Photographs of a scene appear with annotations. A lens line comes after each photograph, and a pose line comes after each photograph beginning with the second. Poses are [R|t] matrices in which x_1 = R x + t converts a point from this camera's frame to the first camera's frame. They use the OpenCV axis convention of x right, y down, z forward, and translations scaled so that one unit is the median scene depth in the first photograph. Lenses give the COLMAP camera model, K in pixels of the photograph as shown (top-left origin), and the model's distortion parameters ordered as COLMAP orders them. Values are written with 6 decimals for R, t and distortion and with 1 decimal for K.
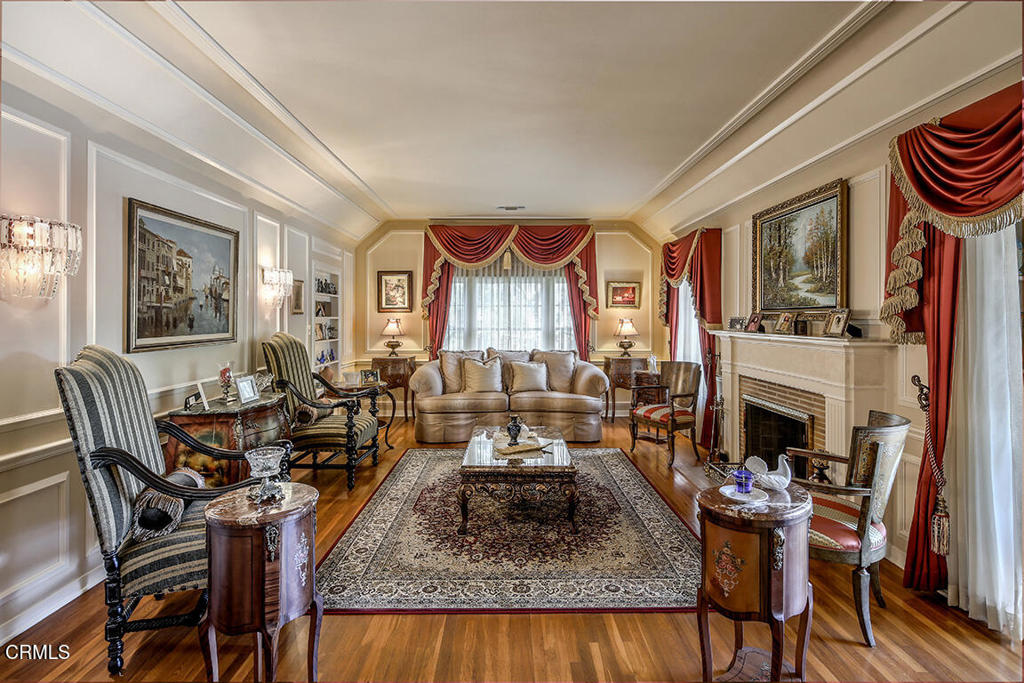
lens RADIAL K [[500.2, 0, 508.8], [0, 500.2, 316.3], [0, 0, 1]] dist [0.000884, 0.000022]
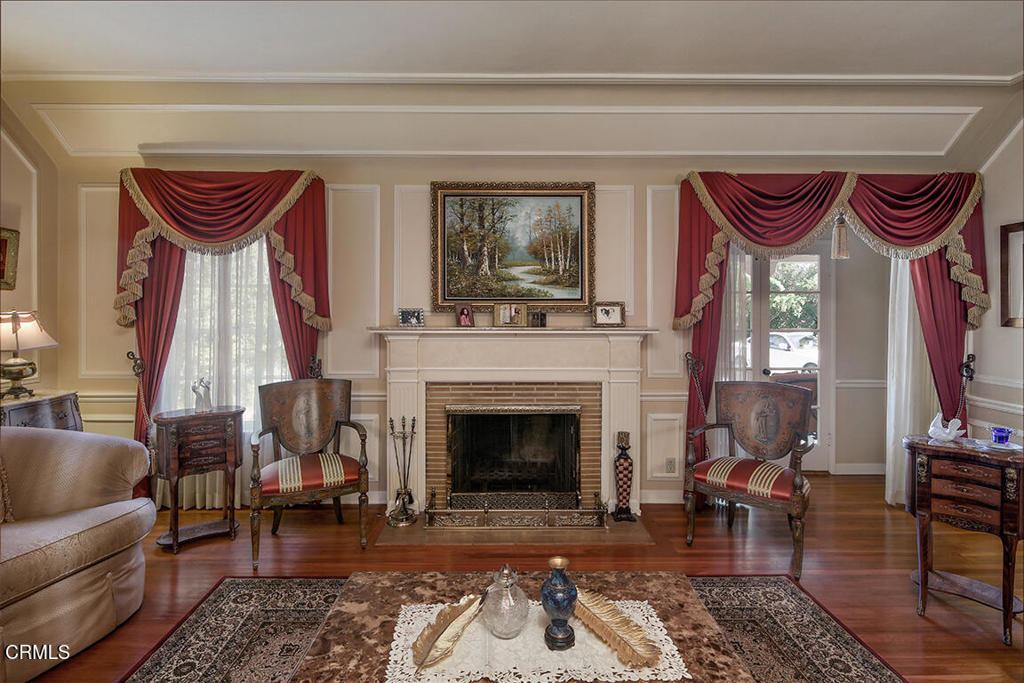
lens RADIAL K [[500.2, 0, 505.4], [0, 500.2, 313.4], [0, 0, 1]] dist [0.000884, 0.000022]
pose [[-0.006350, -0.006284, 0.999960, -0.375665], [-0.004246, 0.999971, 0.006257, 0.004281], [-0.999971, -0.004206, -0.006377, 1.044162]]
